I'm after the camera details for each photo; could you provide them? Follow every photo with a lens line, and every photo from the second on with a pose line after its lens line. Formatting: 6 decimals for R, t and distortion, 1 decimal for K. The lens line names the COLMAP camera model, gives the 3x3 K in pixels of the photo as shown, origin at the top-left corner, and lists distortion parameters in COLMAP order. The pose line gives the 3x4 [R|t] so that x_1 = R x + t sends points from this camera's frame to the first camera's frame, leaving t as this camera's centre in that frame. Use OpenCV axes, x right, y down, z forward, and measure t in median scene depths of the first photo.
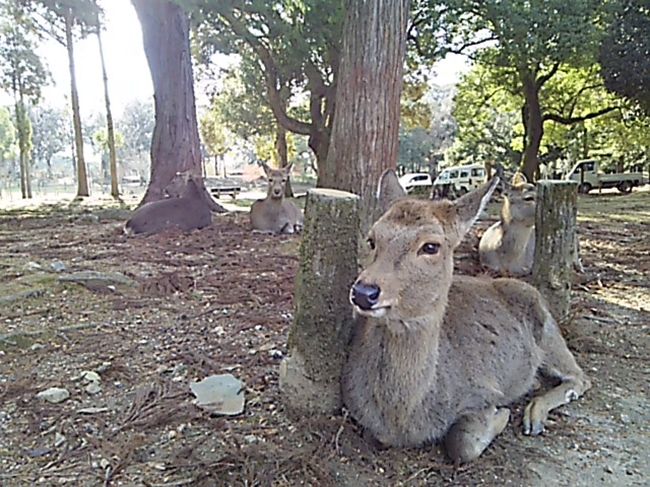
lens RADIAL K [[527.4, 0, 325.0], [0, 527.4, 243.5], [0, 0, 1]] dist [0.156633, -0.292006]
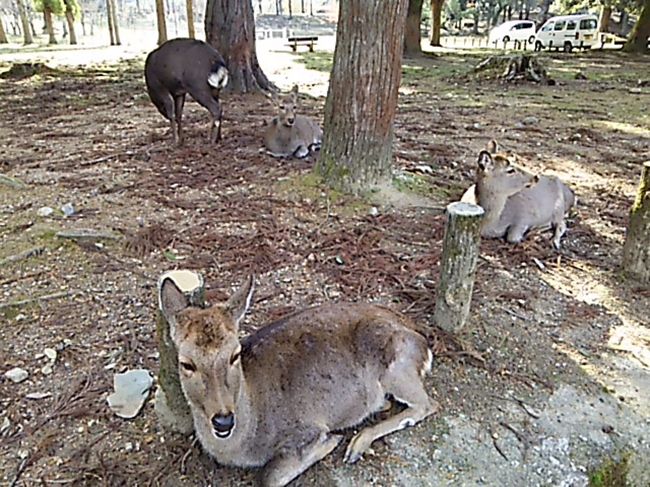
lens RADIAL K [[527.4, 0, 325.0], [0, 527.4, 243.5], [0, 0, 1]] dist [0.156633, -0.292006]
pose [[0.986794, 0.079935, -0.140884, 0.255812], [-0.038537, 0.960636, 0.275125, -0.265089], [0.157330, -0.266062, 0.951030, -0.040398]]
